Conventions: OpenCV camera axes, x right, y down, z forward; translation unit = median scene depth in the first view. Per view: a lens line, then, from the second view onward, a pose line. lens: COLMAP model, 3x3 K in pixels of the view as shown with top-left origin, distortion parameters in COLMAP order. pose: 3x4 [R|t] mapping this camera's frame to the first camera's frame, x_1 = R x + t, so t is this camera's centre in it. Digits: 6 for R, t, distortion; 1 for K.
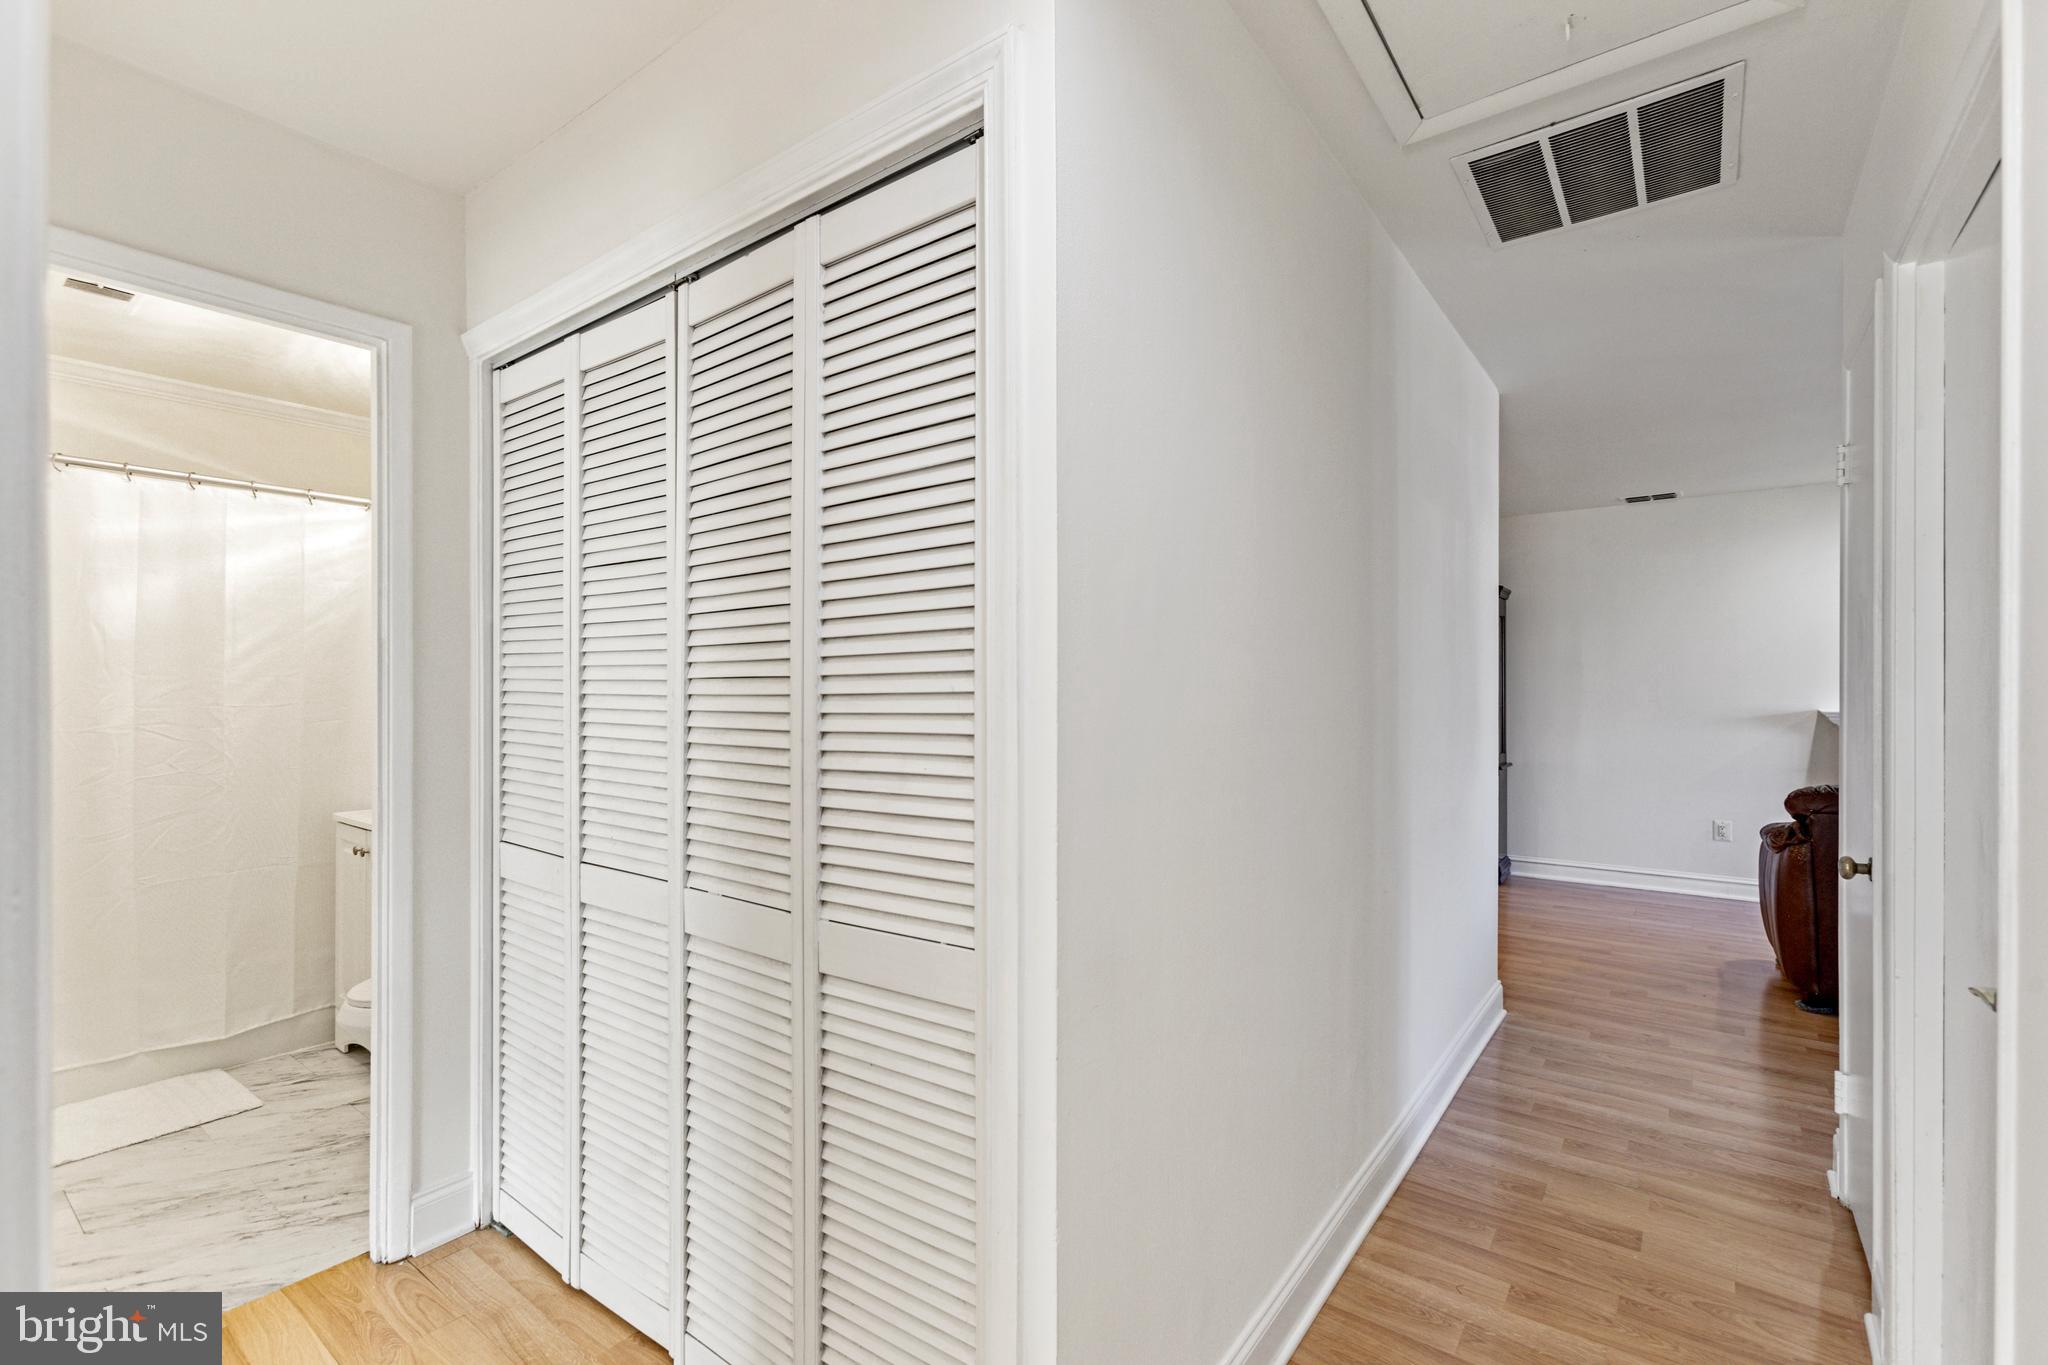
lens RADIAL K [[931.3, 0, 1019.7], [0, 931.3, 704.9], [0, 0, 1]] dist [0.002383, 0.009176]
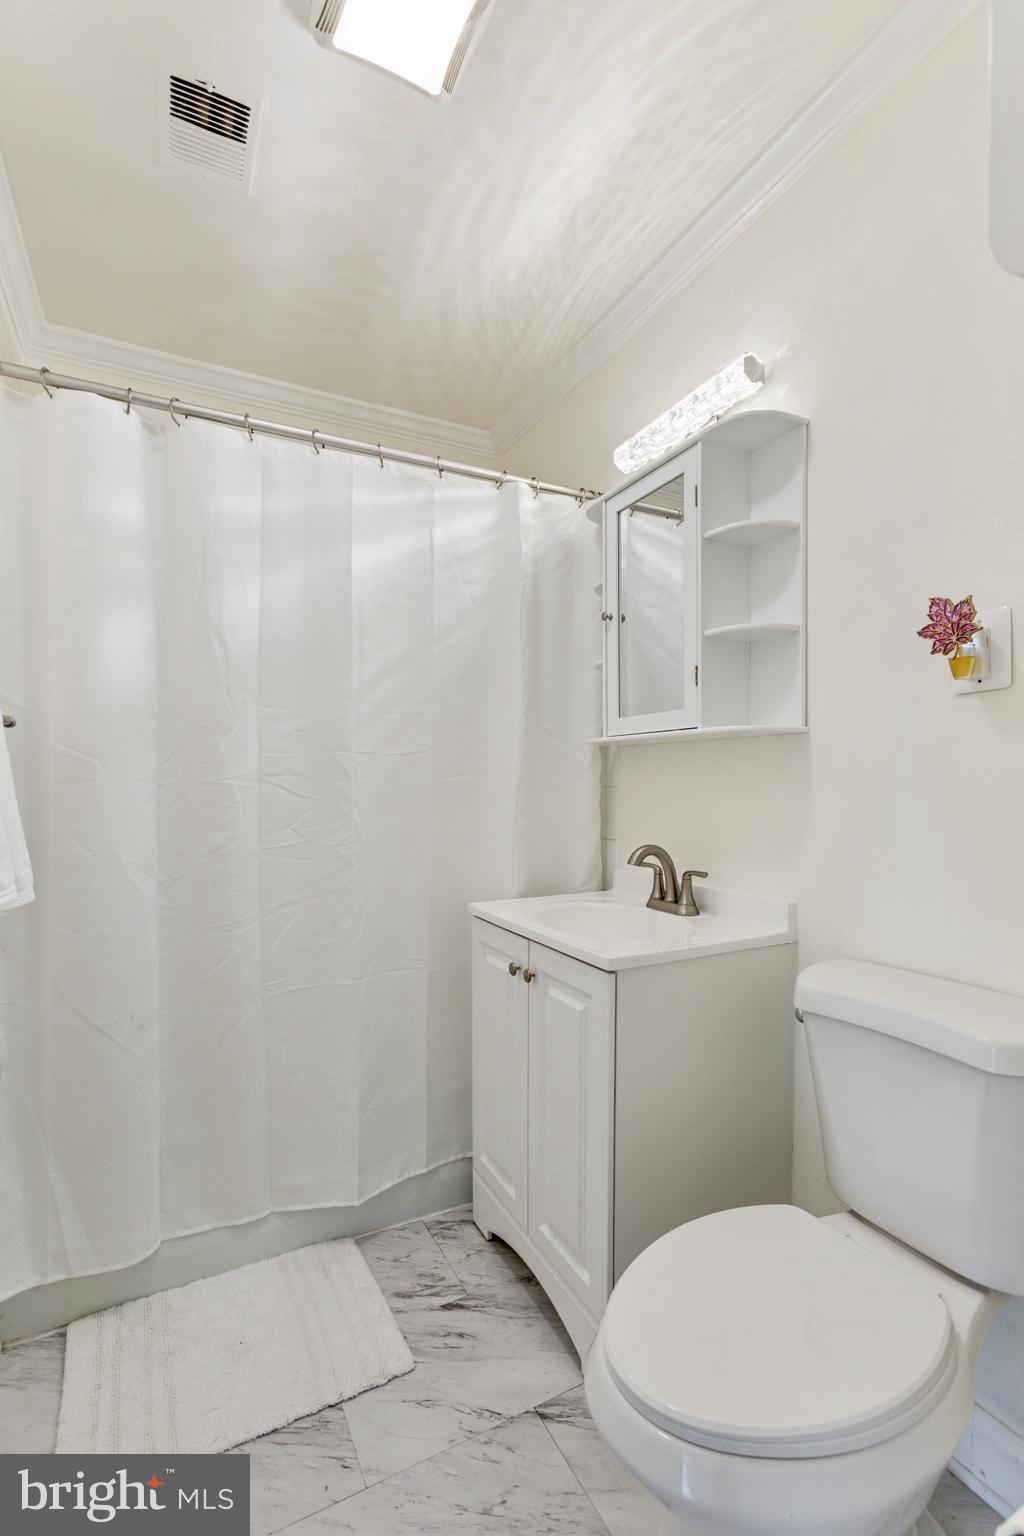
lens RADIAL K [[701.0, 0, 519.3], [0, 701.0, 804.0], [0, 0, 1]] dist [0.009639, 0.000908]
pose [[0.913040, 0.005443, -0.407833, -0.504653], [0.001797, 0.999848, 0.017369, 0.032994], [0.407865, -0.016591, 0.912892, 0.552031]]
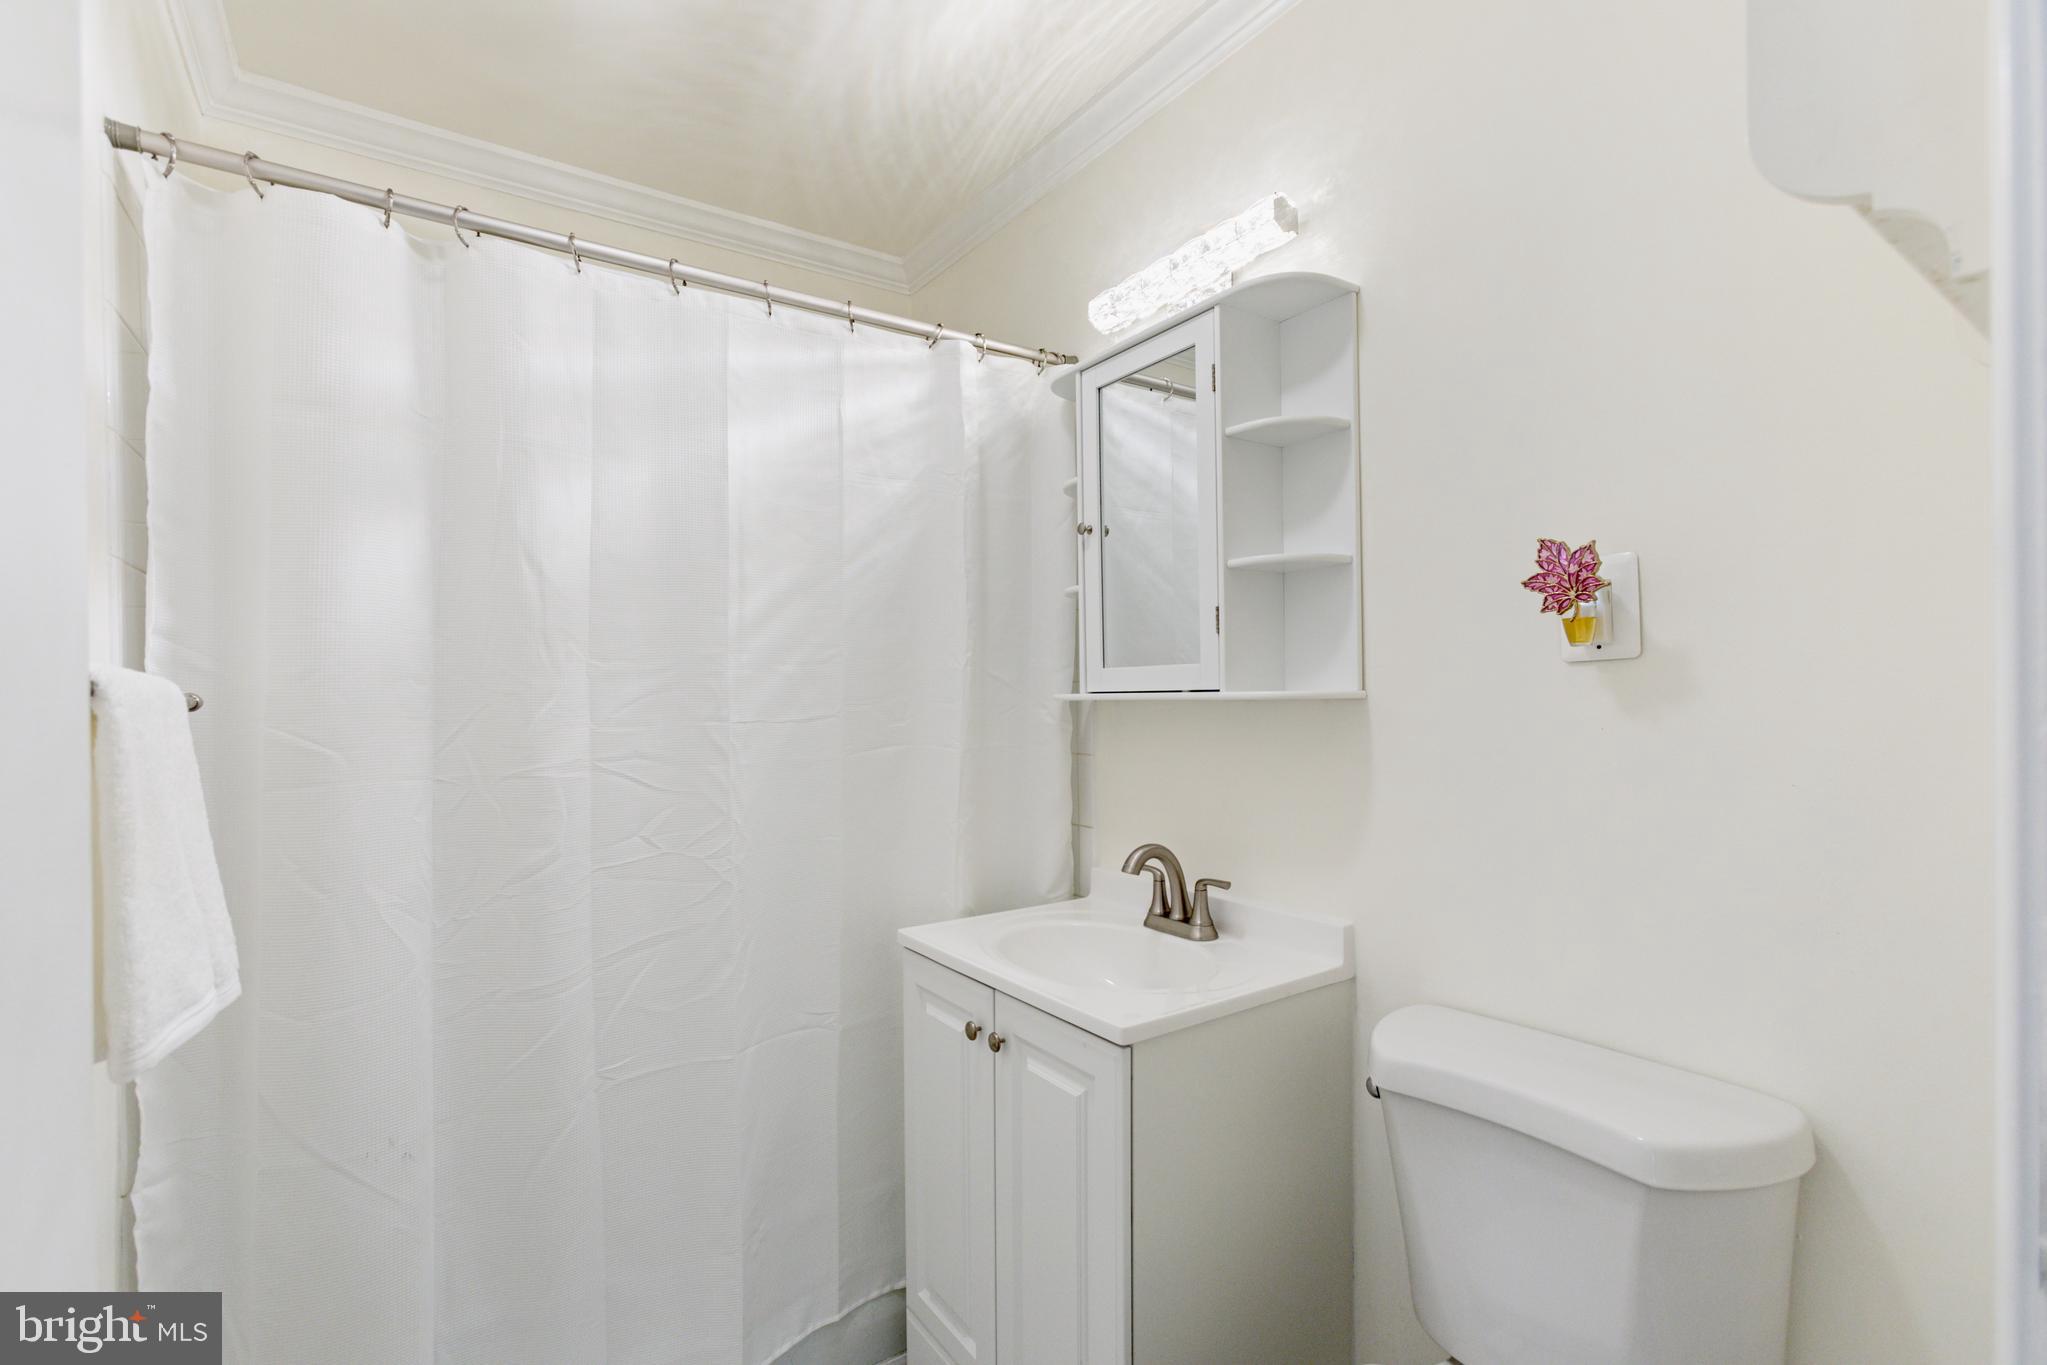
lens RADIAL K [[930.8, 0, 1019.2], [0, 930.8, 704.9], [0, 0, 1]] dist [0.002383, 0.009176]
pose [[0.957398, -0.011101, -0.288558, -0.552441], [0.011657, 0.999932, 0.000210, -0.005784], [0.288536, -0.003565, 0.957462, 0.562702]]
